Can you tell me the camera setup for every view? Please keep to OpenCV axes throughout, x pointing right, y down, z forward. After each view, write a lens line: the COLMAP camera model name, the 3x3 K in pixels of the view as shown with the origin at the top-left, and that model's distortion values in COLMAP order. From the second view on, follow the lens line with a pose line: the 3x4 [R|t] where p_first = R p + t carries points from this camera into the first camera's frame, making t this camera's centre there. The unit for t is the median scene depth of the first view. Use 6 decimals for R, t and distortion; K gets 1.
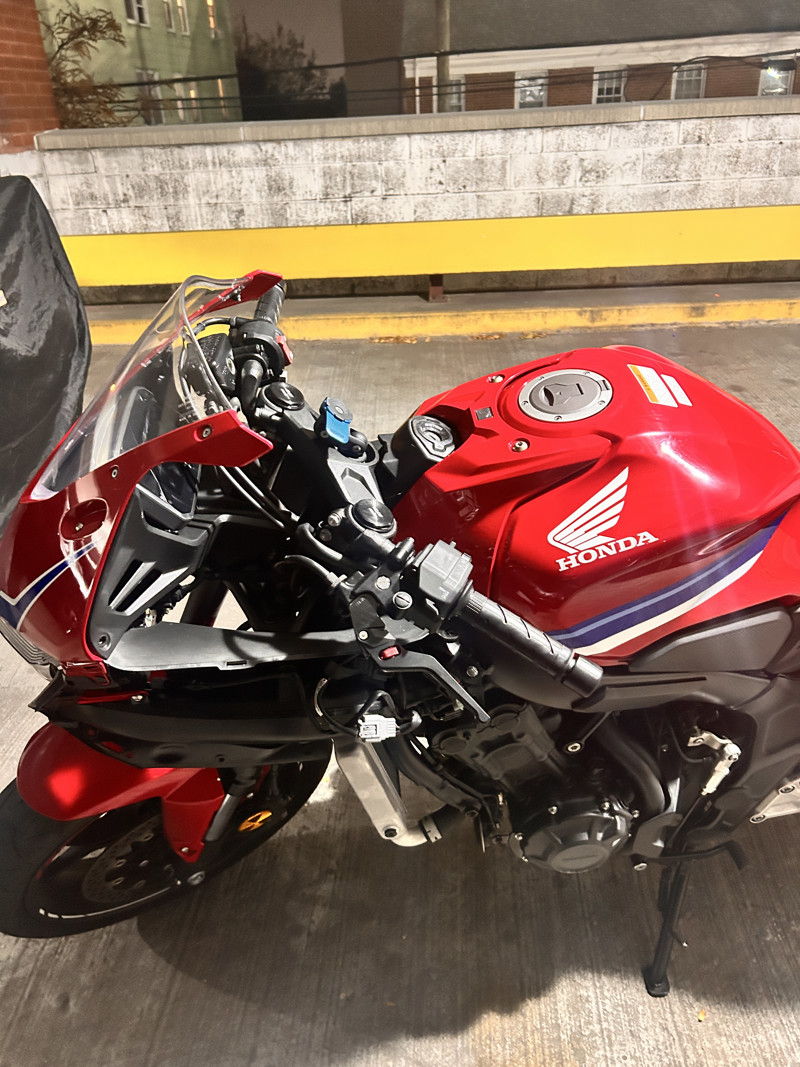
lens RADIAL K [[799.0, 0, 387.0], [0, 799.0, 530.2], [0, 0, 1]] dist [0.046185, -0.054494]
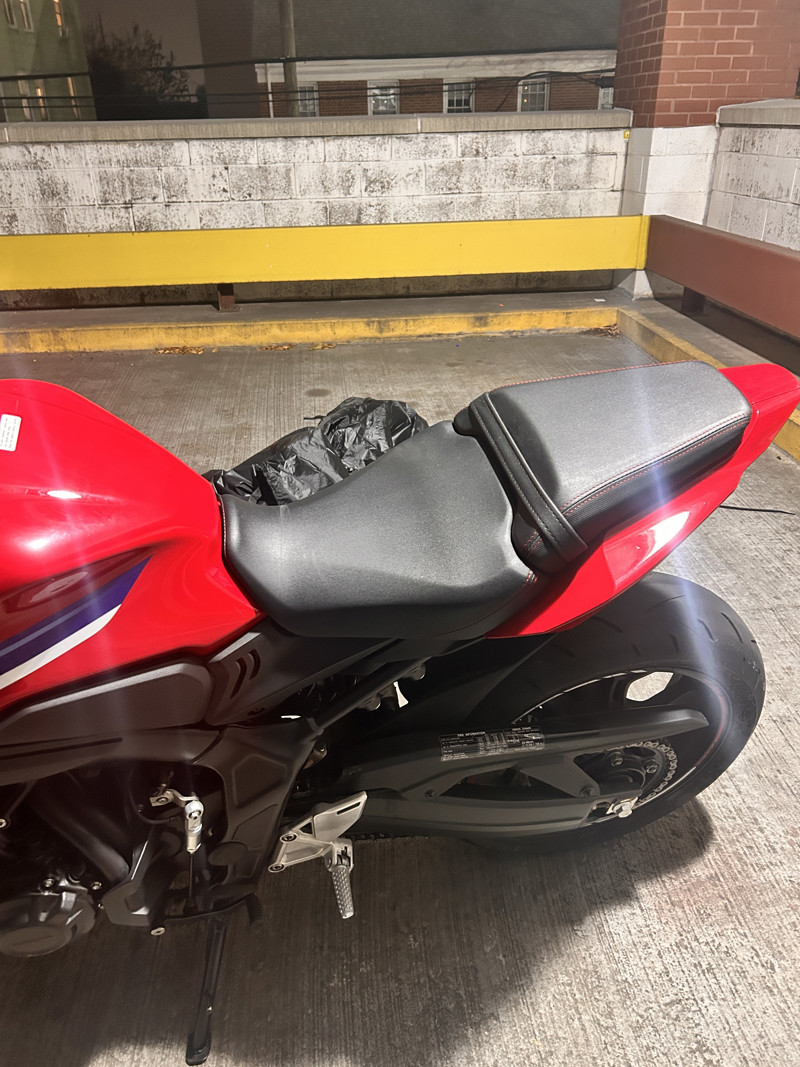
lens RADIAL K [[799.0, 0, 387.0], [0, 799.0, 530.2], [0, 0, 1]] dist [0.046185, -0.054494]
pose [[0.990296, -0.041057, 0.132772, 0.114922], [0.041877, 0.999117, -0.003388, -0.007772], [-0.132516, 0.008915, 0.991141, 0.008576]]
